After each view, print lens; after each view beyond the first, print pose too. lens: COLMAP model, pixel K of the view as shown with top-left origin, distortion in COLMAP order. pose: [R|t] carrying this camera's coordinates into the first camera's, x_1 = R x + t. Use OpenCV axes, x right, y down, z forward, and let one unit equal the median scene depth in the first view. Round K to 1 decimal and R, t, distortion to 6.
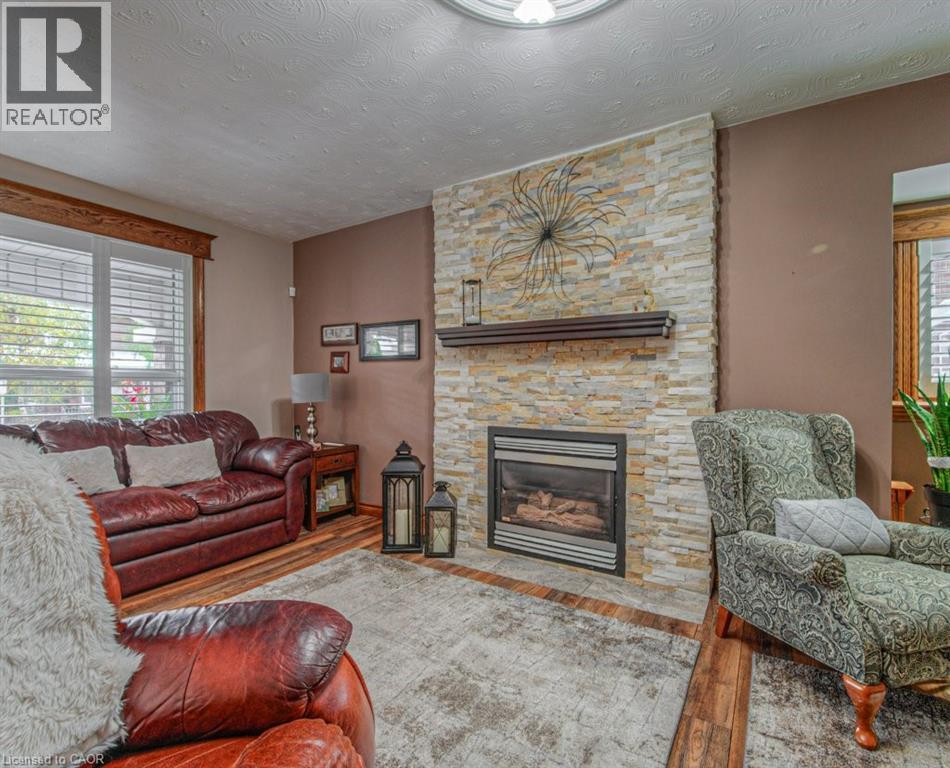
lens RADIAL K [[457.2, 0, 476.2], [0, 457.2, 388.5], [0, 0, 1]] dist [-0.007289, -0.002870]
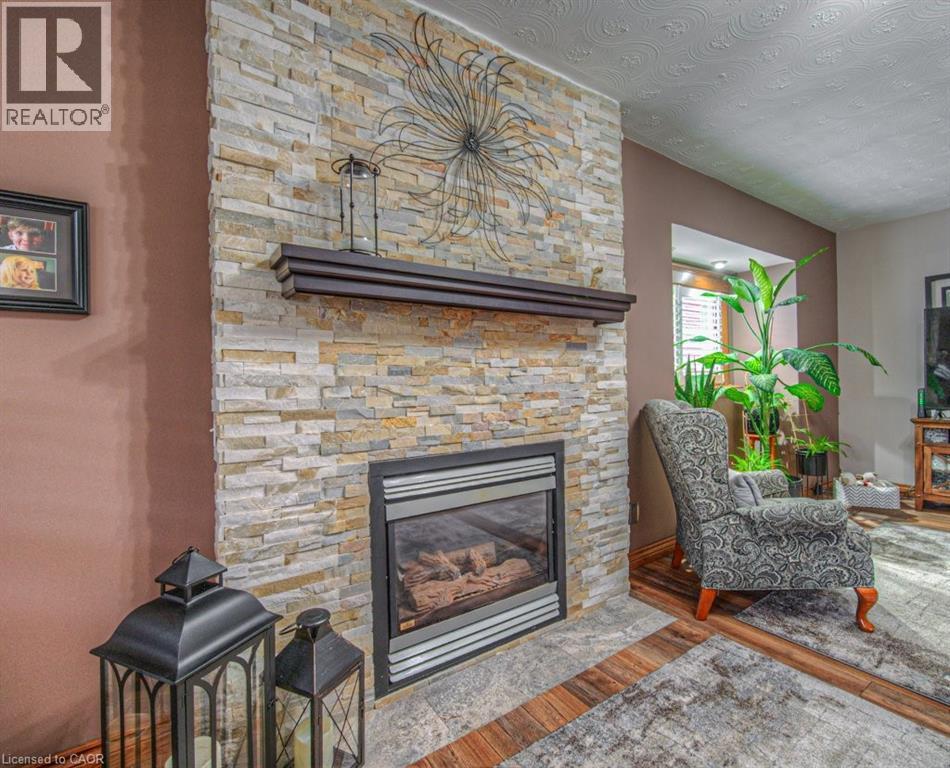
lens RADIAL K [[457.2, 0, 482.7], [0, 457.2, 384.0], [0, 0, 1]] dist [-0.007289, -0.002870]
pose [[0.386683, -0.010638, 0.922151, -0.399638], [0.025075, 0.999685, 0.001018, -0.002592], [-0.921872, 0.022730, 0.386828, 0.692741]]
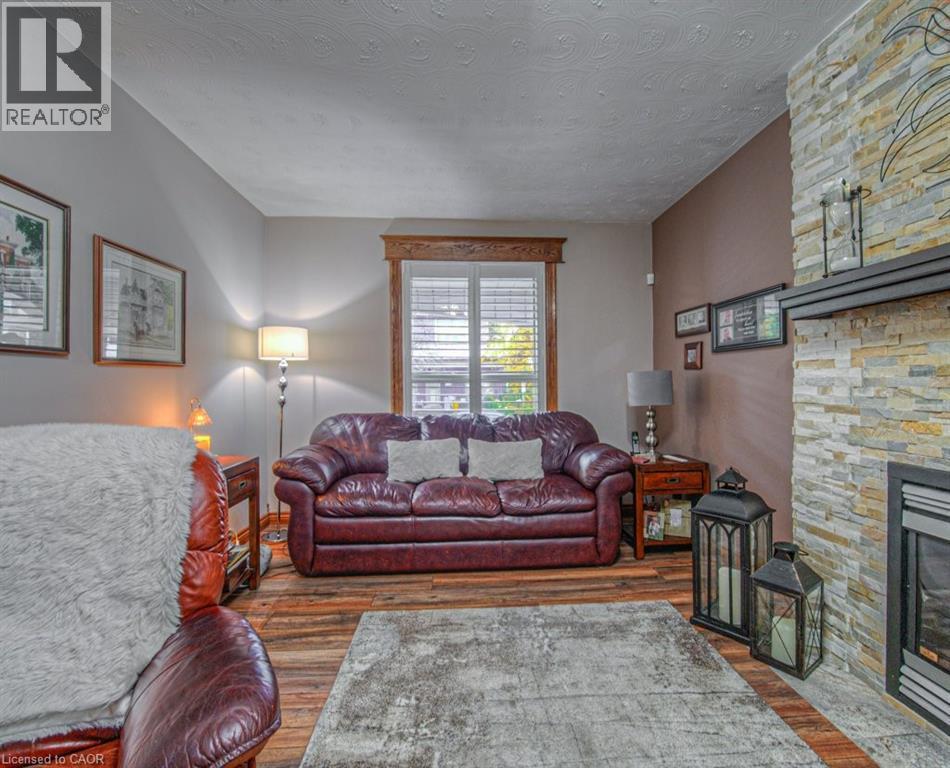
lens RADIAL K [[457.2, 0, 483.3], [0, 457.2, 388.2], [0, 0, 1]] dist [-0.007289, -0.002870]
pose [[0.590412, -0.001544, -0.807100, 0.173597], [0.002622, 0.999997, 0.000005, -0.003072], [0.807098, -0.002119, 0.590414, 0.322187]]
